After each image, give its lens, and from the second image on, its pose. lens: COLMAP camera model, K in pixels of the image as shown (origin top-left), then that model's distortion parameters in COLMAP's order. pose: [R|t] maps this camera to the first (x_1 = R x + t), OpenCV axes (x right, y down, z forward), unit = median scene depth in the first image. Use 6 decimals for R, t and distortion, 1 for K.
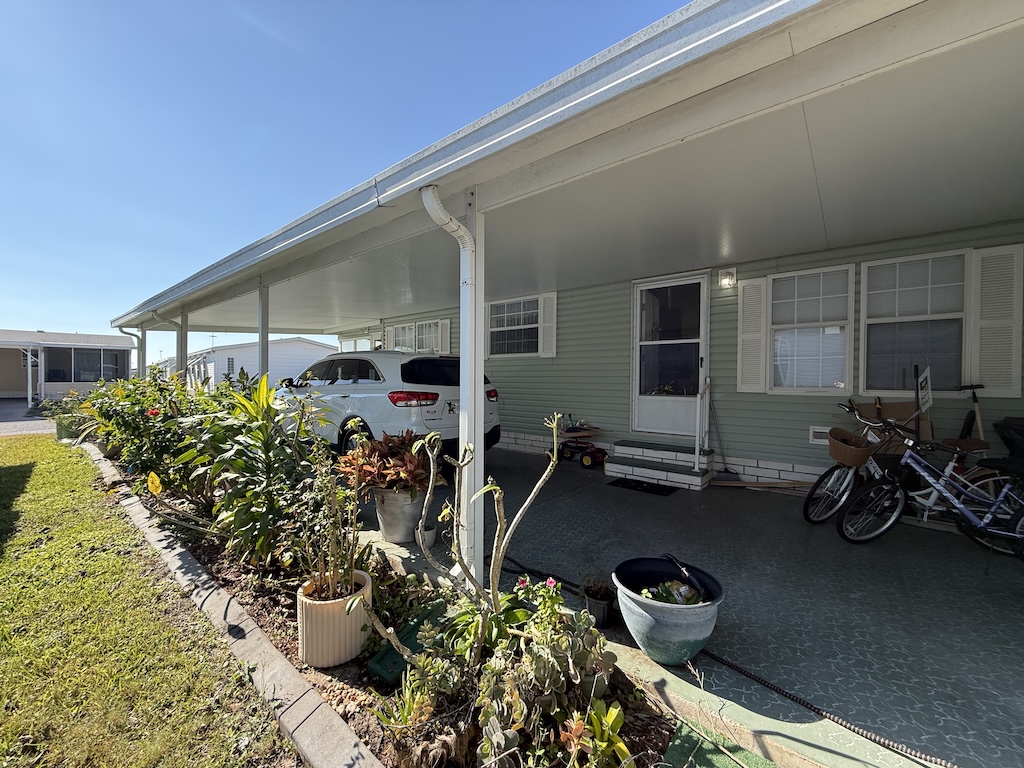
lens RADIAL K [[408.7, 0, 508.9], [0, 408.7, 383.5], [0, 0, 1]] dist [0.001057, -0.000248]
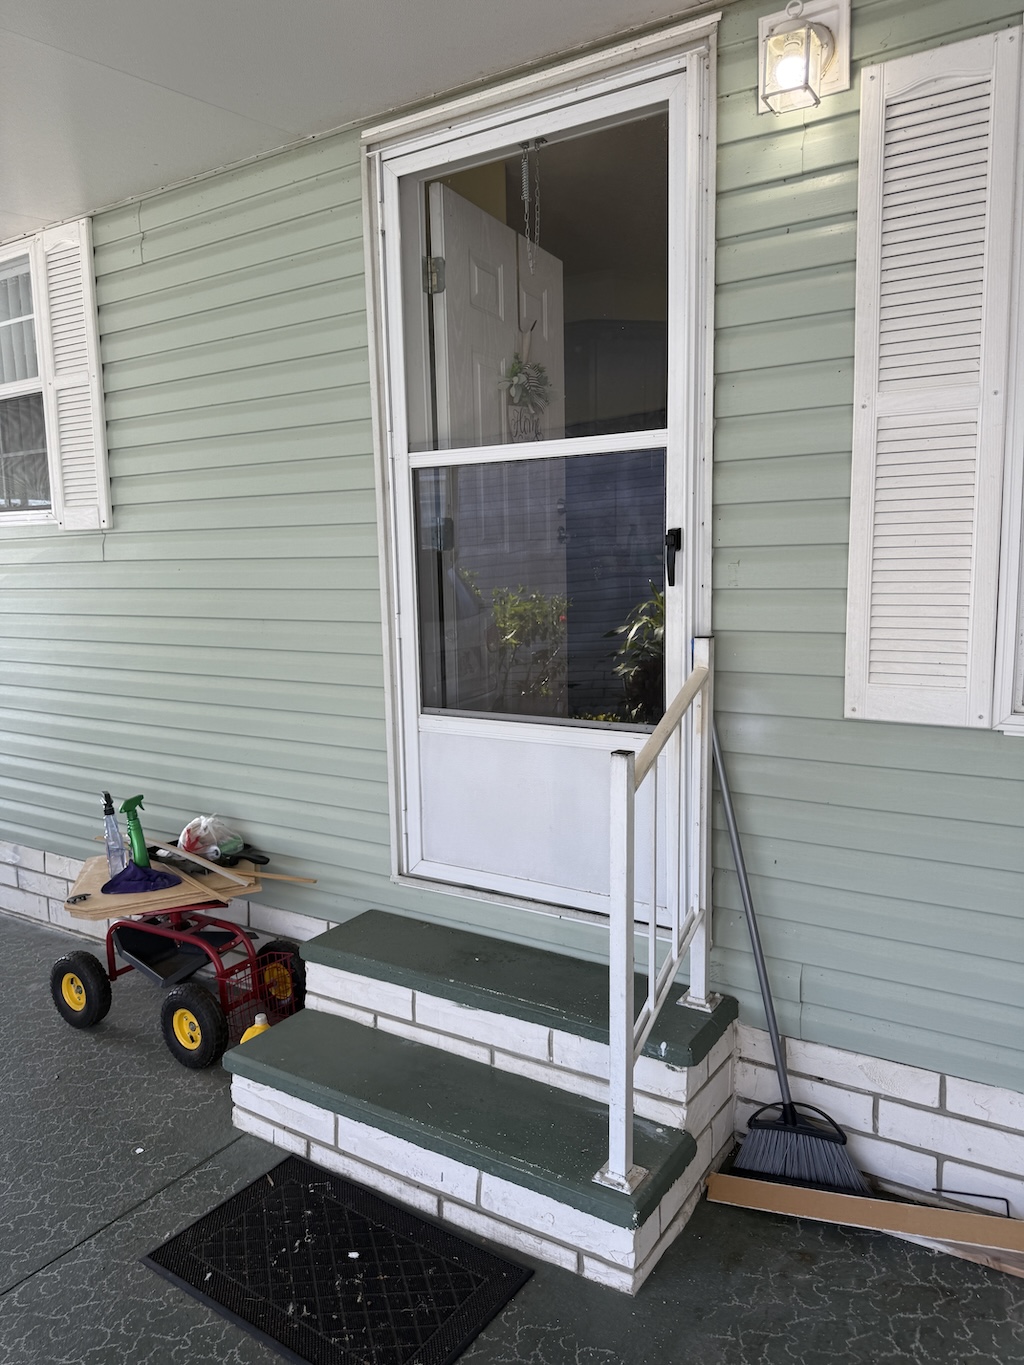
lens RADIAL K [[979.6, 0, 512.0], [0, 979.6, 682.5], [0, 0, 1]] dist [0.008983, 0.001443]
pose [[0.993041, -0.047887, 0.107597, 0.350065], [0.033642, 0.990876, 0.130510, -0.056078], [-0.112865, -0.125982, 0.985591, 0.563448]]
